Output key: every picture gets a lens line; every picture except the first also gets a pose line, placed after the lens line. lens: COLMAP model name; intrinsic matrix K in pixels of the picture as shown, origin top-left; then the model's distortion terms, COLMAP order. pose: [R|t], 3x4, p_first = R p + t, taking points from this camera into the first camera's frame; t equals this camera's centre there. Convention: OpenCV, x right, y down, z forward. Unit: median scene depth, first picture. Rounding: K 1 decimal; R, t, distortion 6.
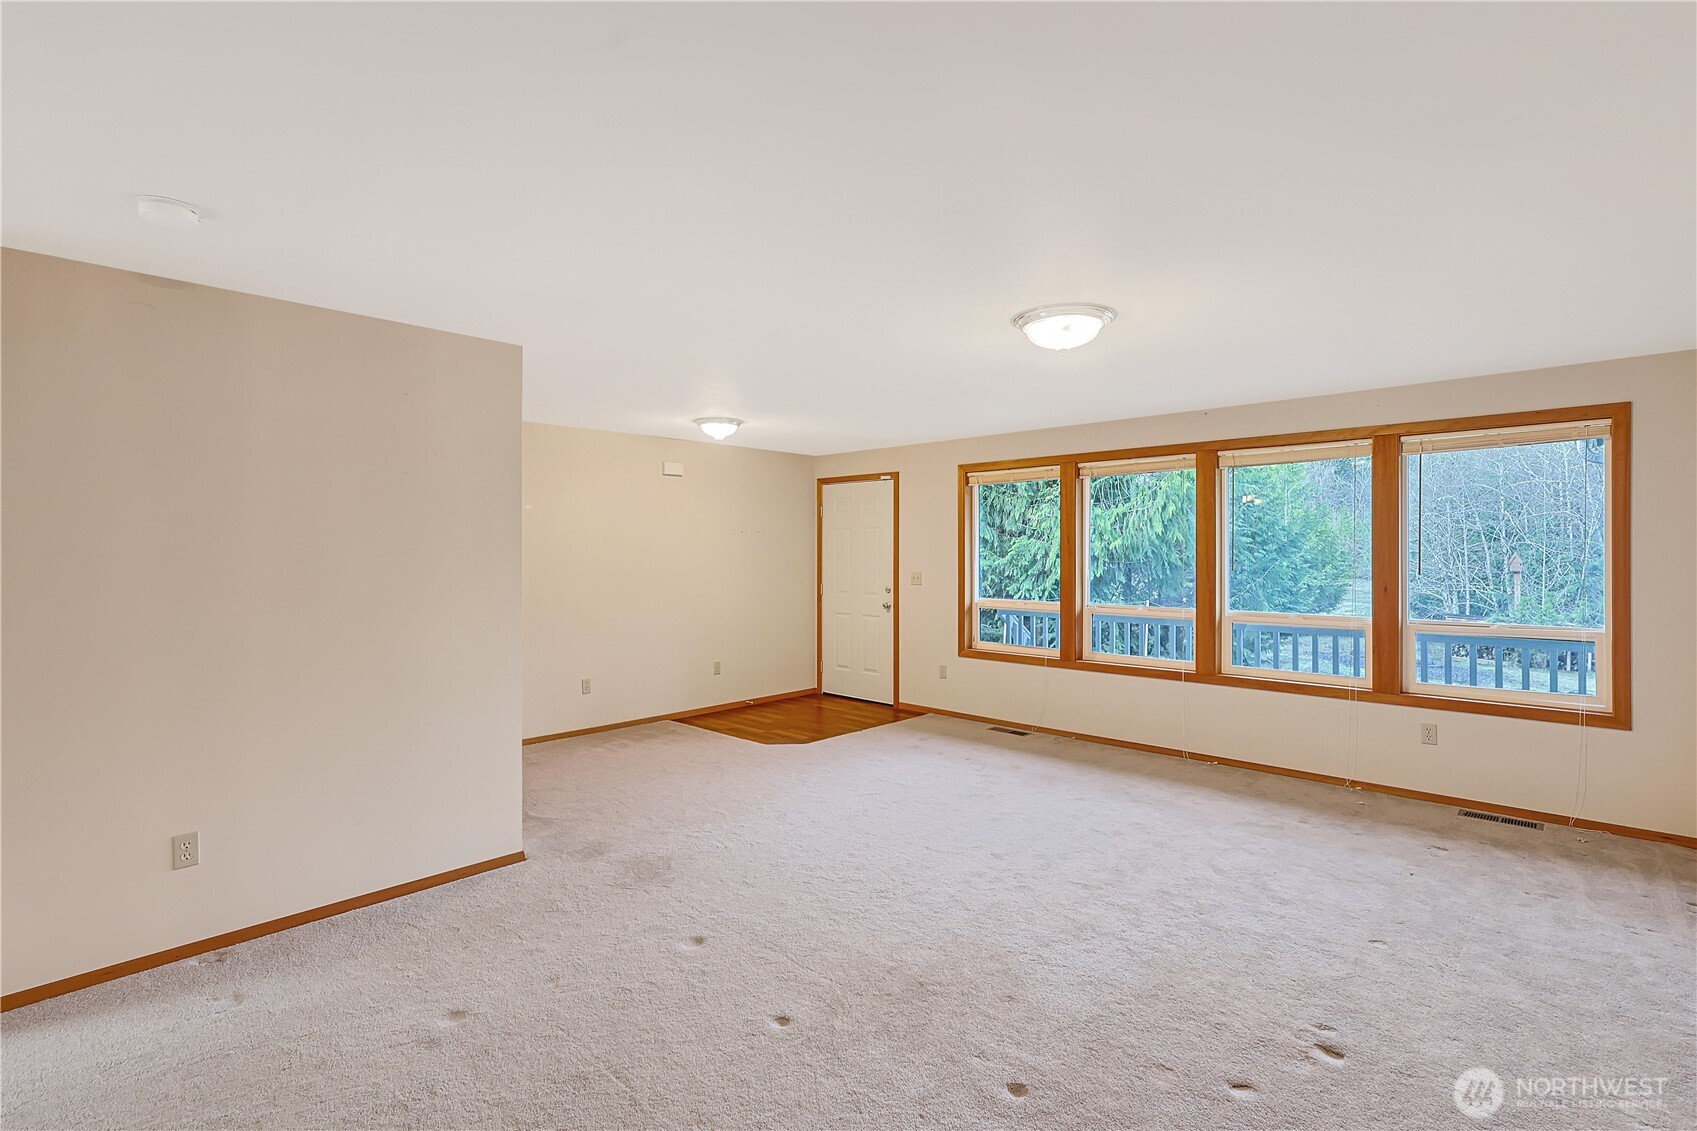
lens RADIAL K [[782.2, 0, 850.7], [0, 782.2, 553.0], [0, 0, 1]] dist [-0.001034, 0.000264]
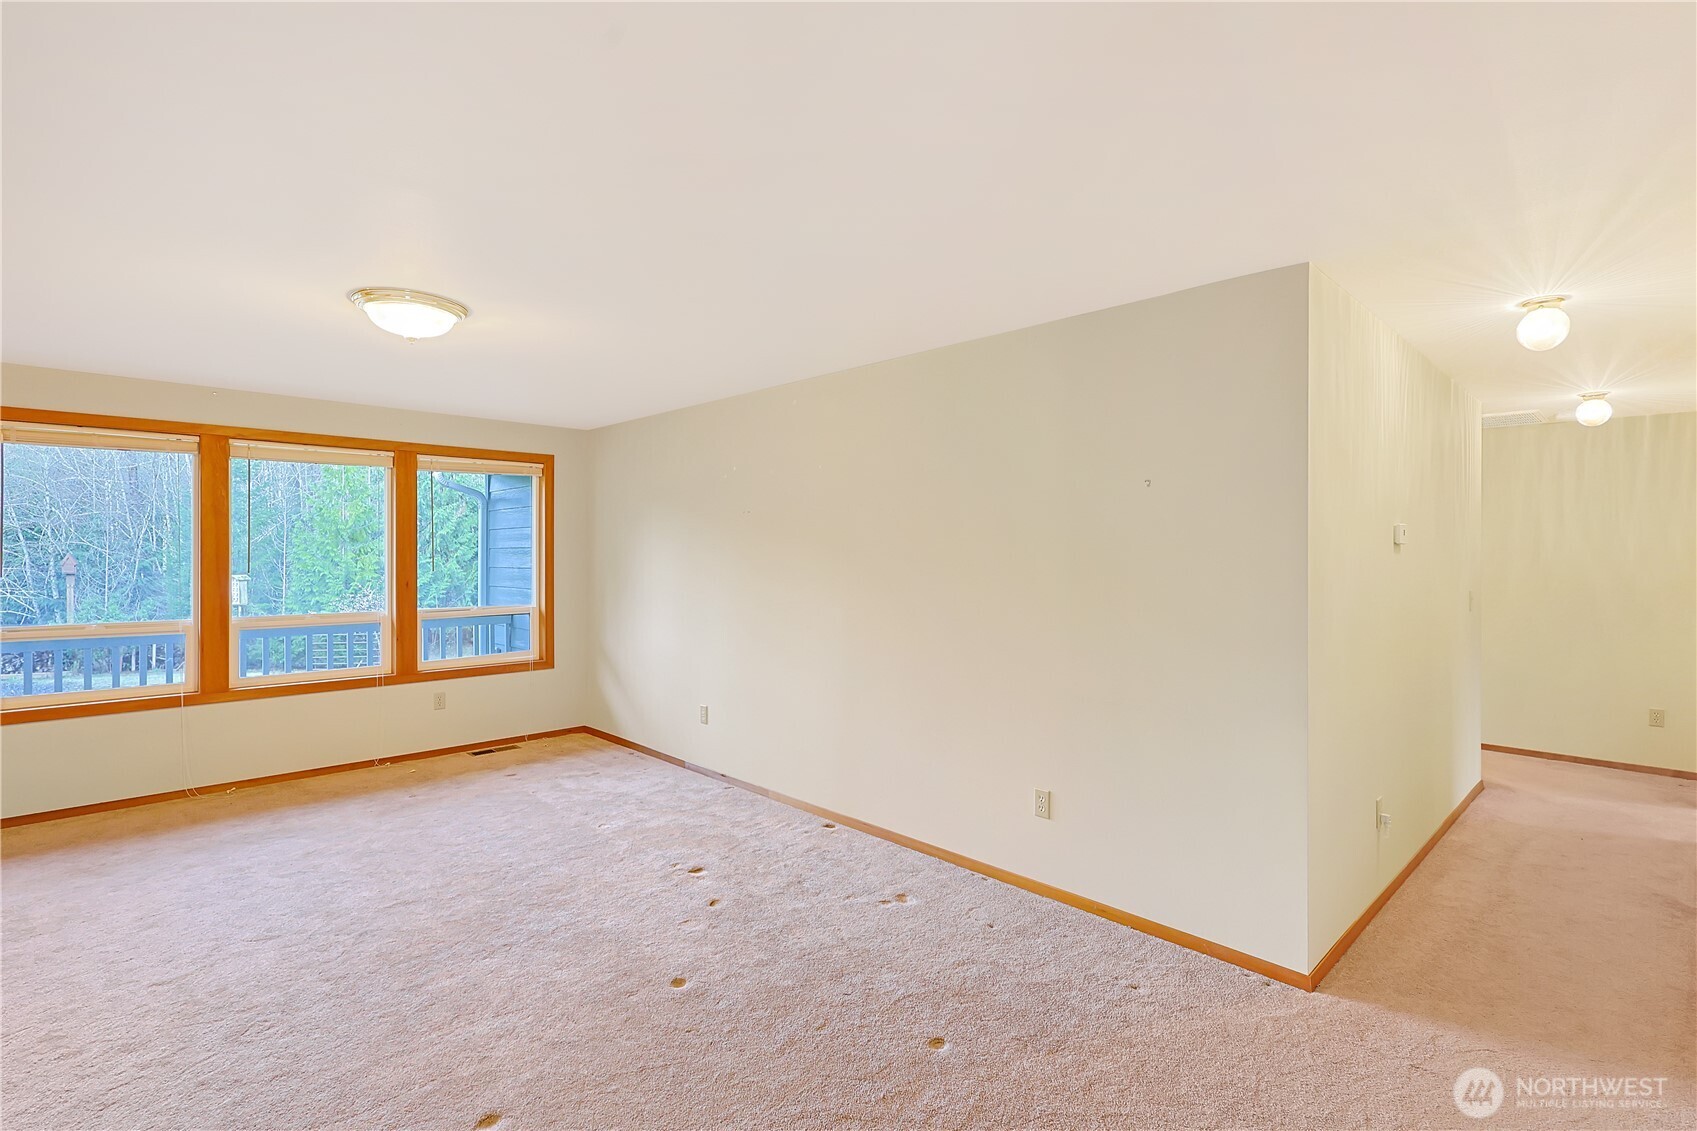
lens RADIAL K [[782.2, 0, 850.6], [0, 782.2, 562.1], [0, 0, 1]] dist [-0.001034, 0.000264]
pose [[0.049752, -0.011415, 0.998696, -0.432523], [0.000813, 0.999935, 0.011389, 0.000102], [-0.998761, 0.000245, 0.049758, 0.283527]]
